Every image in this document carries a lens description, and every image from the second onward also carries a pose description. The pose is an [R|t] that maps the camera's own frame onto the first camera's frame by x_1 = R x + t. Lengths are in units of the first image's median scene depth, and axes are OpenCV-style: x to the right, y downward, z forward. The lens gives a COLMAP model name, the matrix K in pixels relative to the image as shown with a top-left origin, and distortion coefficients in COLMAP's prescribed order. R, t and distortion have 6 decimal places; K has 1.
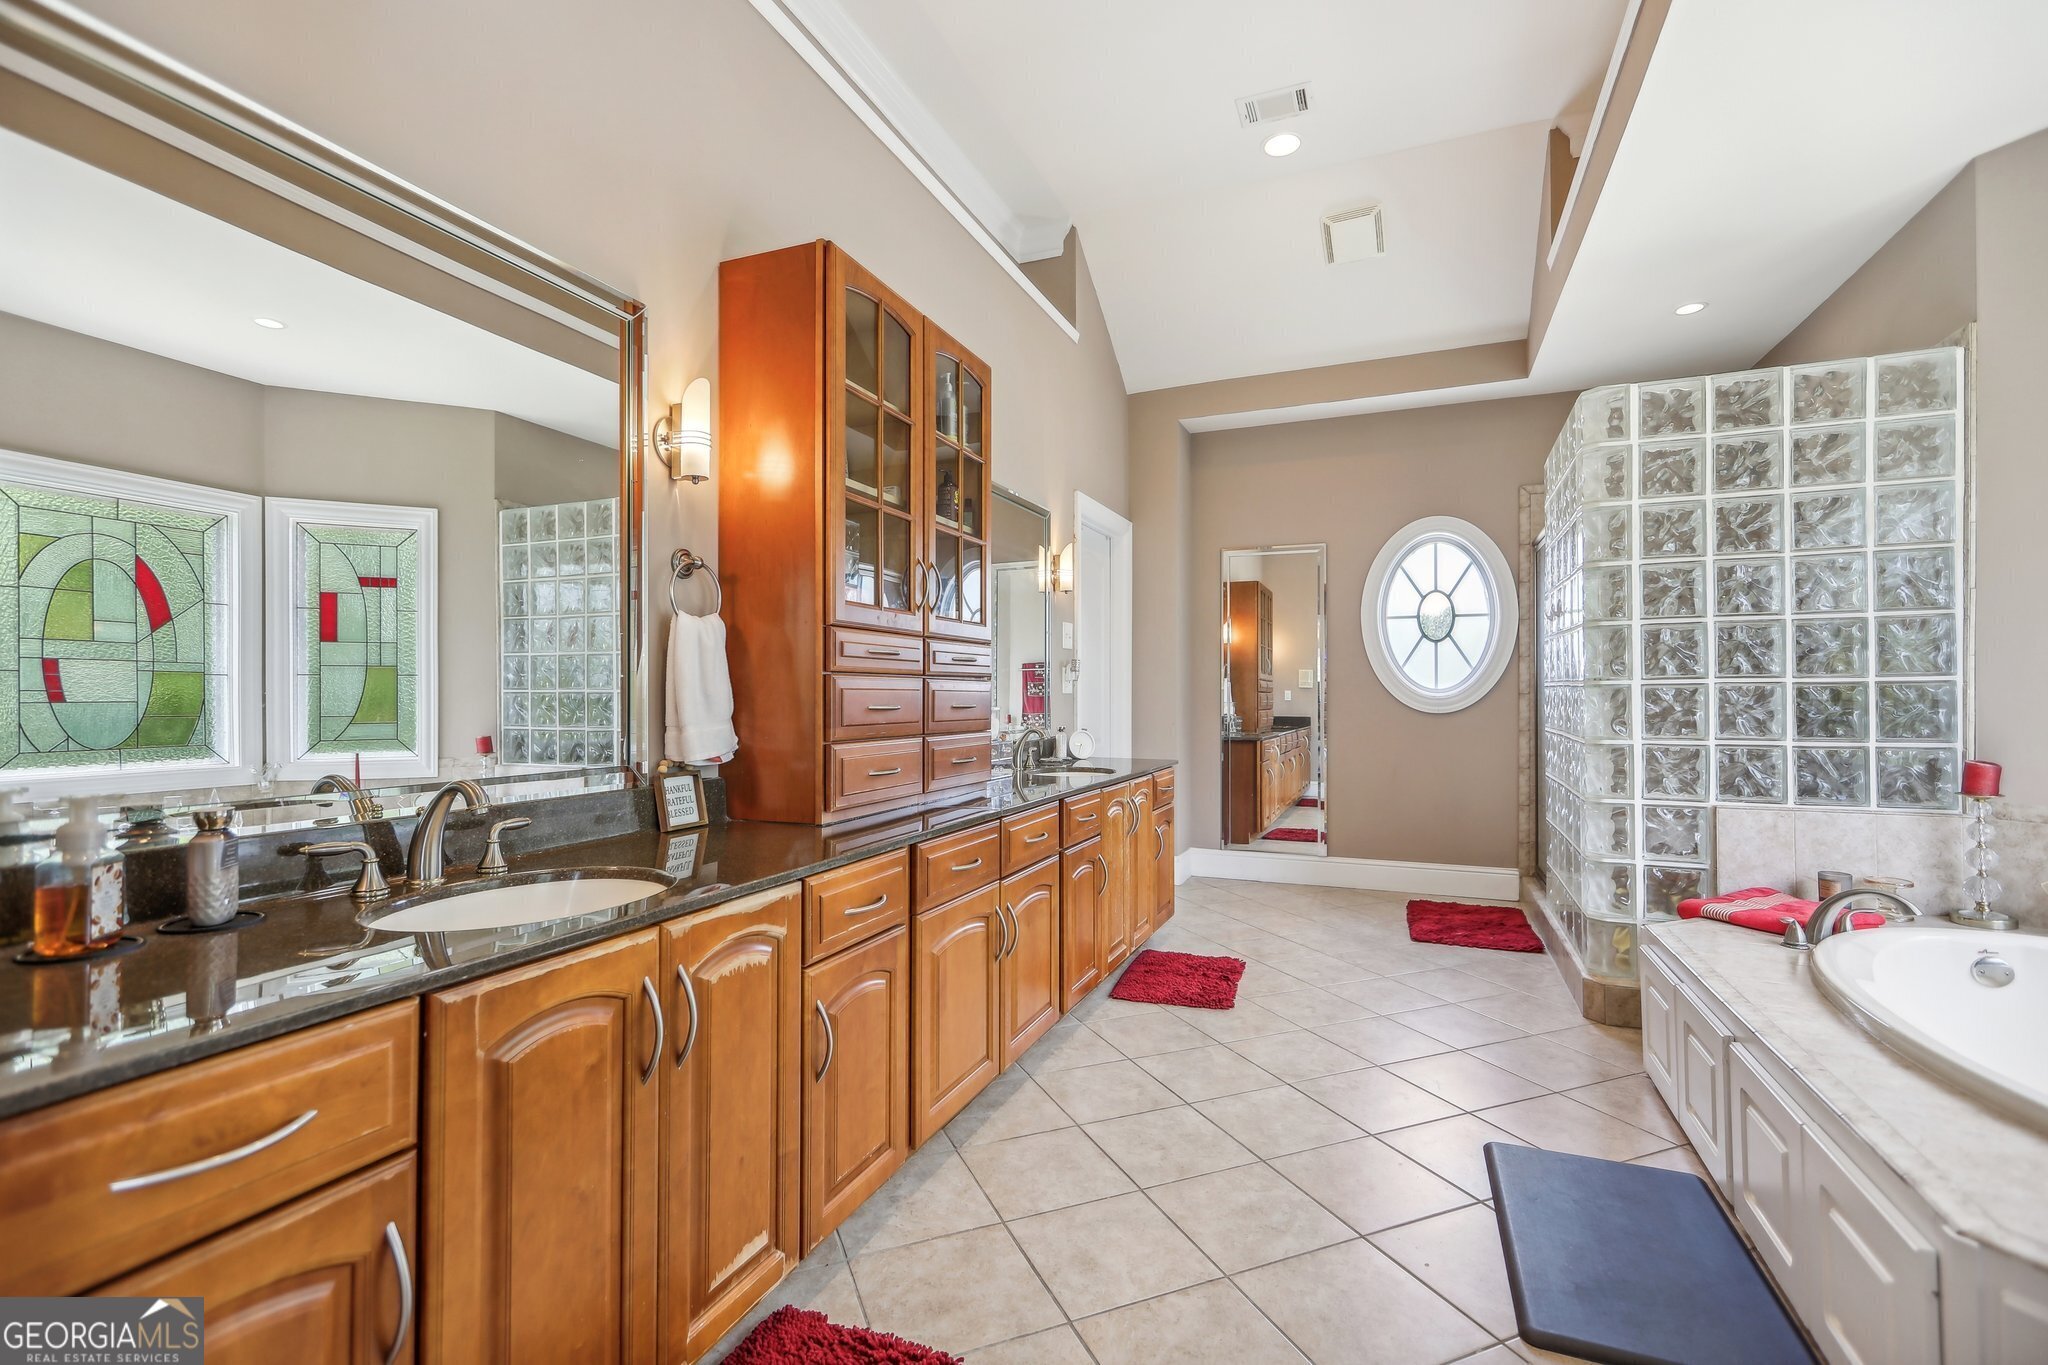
lens RADIAL K [[919.5, 0, 1033.1], [0, 919.5, 688.1], [0, 0, 1]] dist [0.003499, 0.001682]
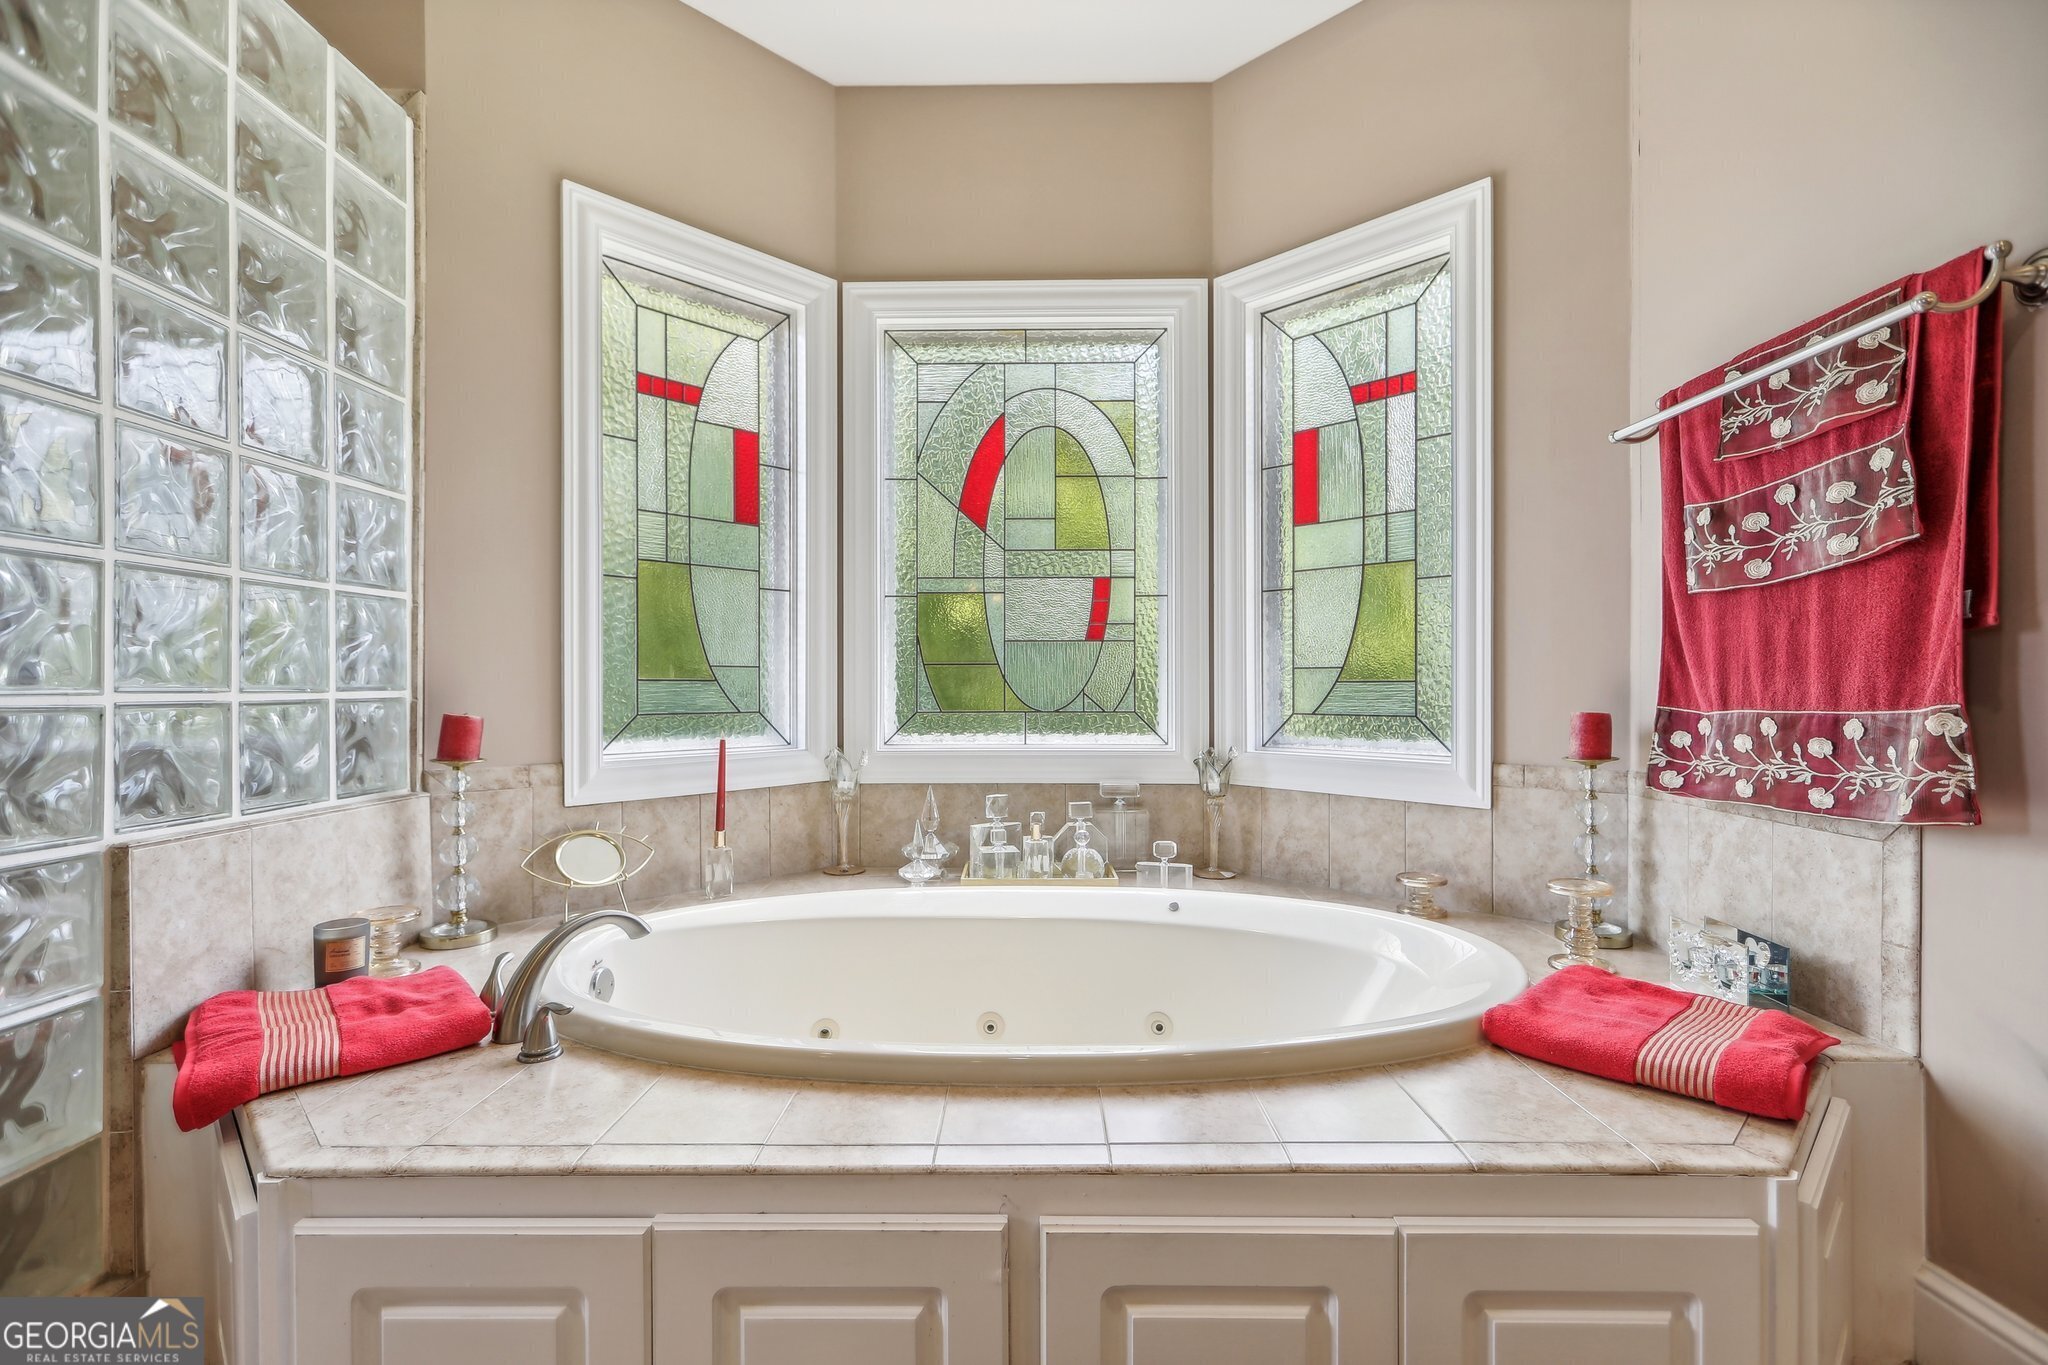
lens RADIAL K [[919.5, 0, 1033.3], [0, 919.5, 691.8], [0, 0, 1]] dist [0.003499, 0.001682]
pose [[-0.372700, 0.000114, 0.927952, 0.137067], [-0.004647, 0.999987, -0.001989, 0.042412], [-0.927940, -0.005054, -0.372695, 0.590808]]
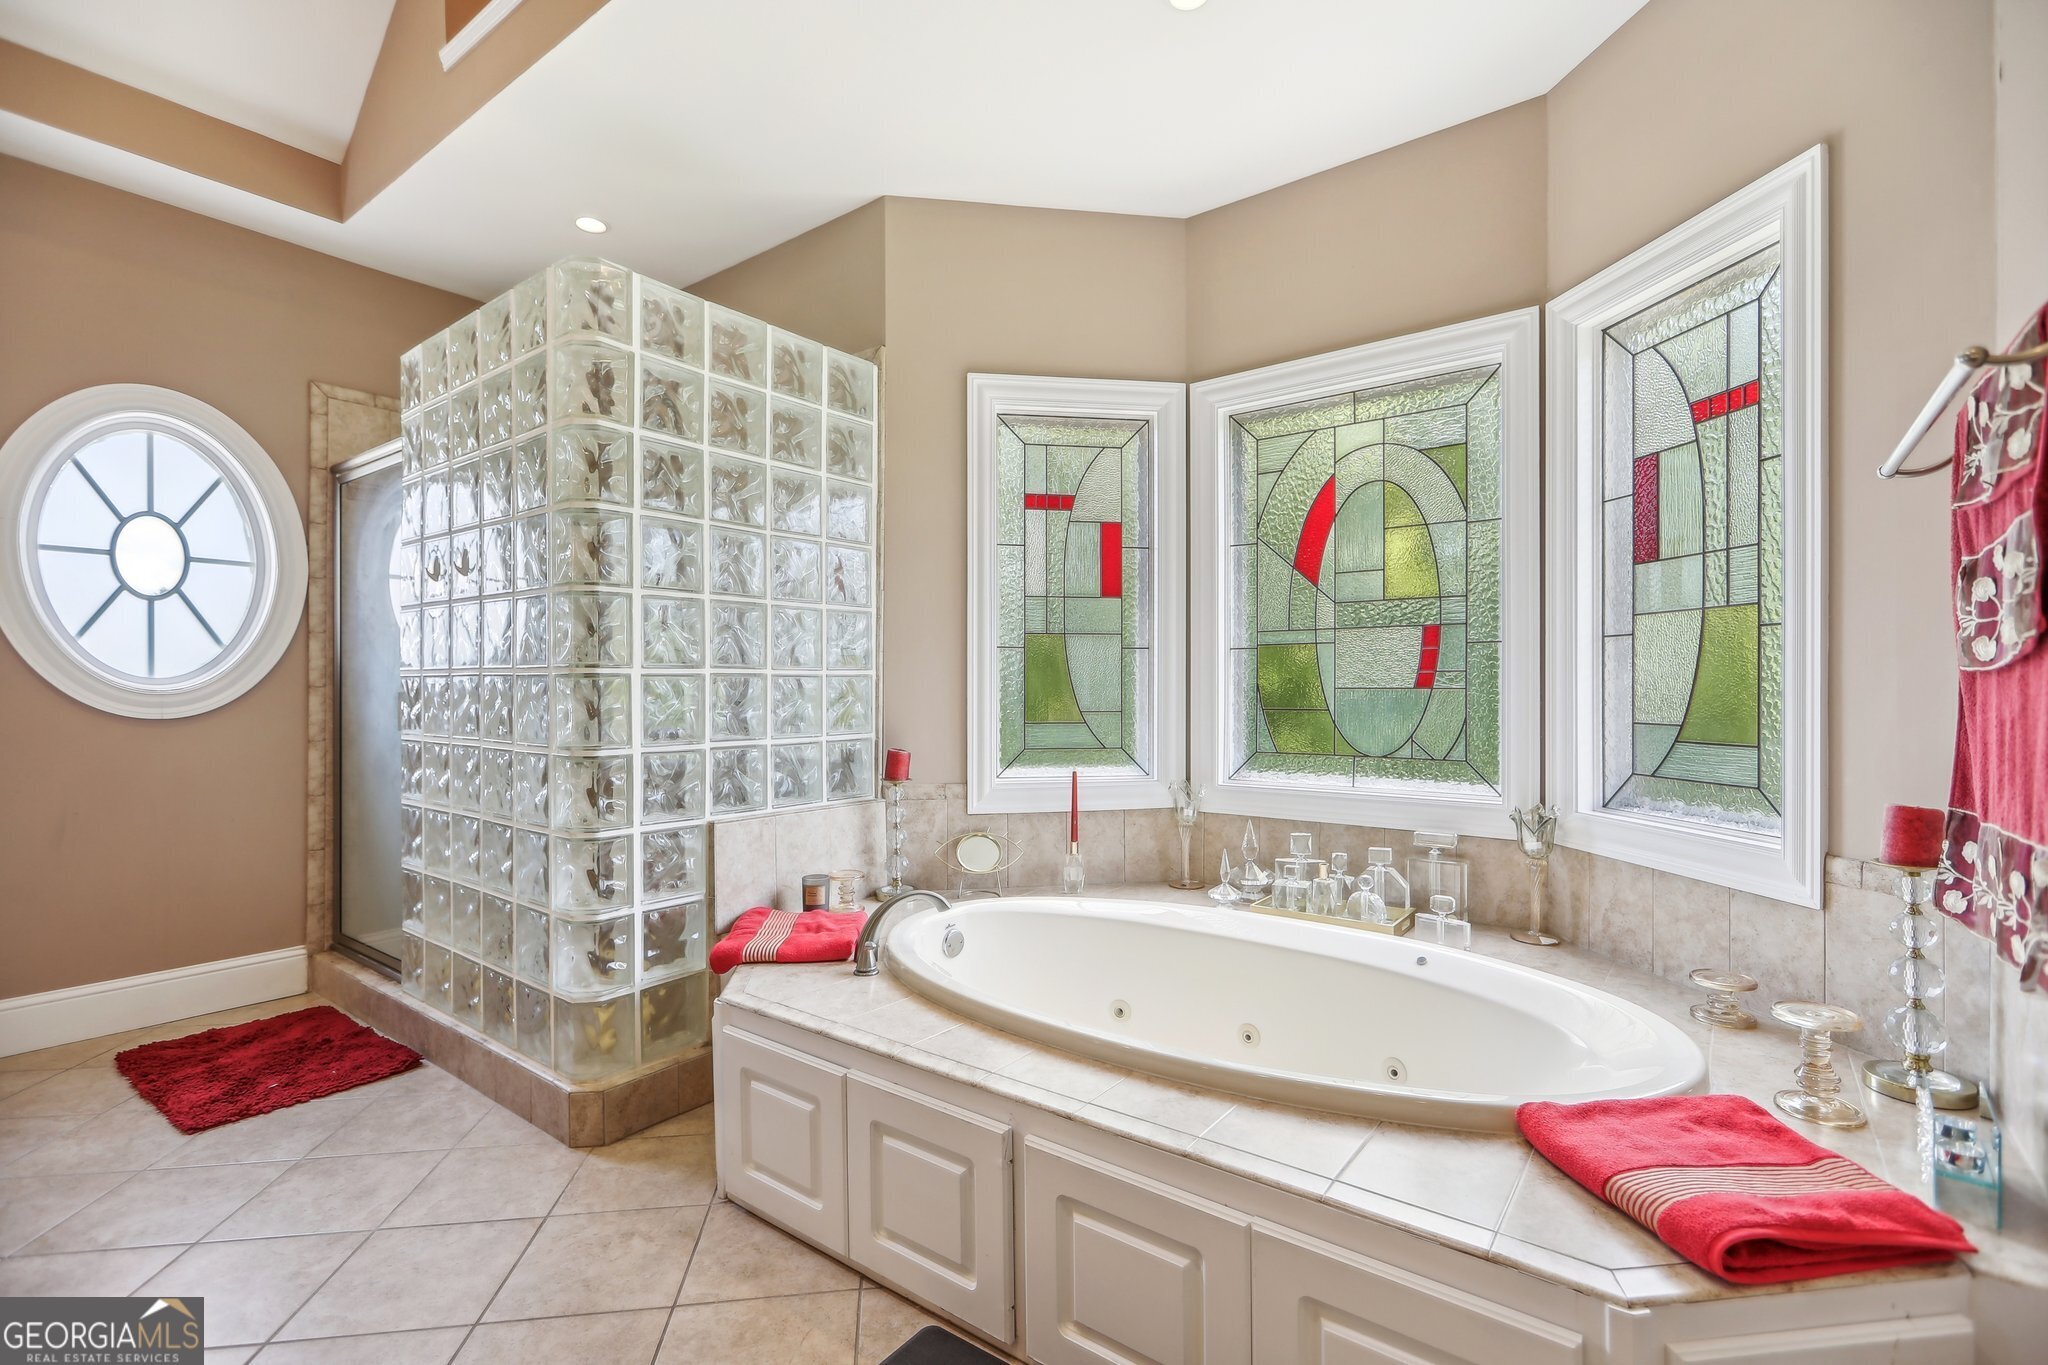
lens RADIAL K [[919.5, 0, 1023.8], [0, 919.5, 695.0], [0, 0, 1]] dist [0.003499, 0.001682]
pose [[0.256687, -0.001964, 0.966492, 0.009092], [-0.008084, 0.999959, 0.004179, 0.006299], [-0.966461, -0.008886, 0.256661, 0.399513]]
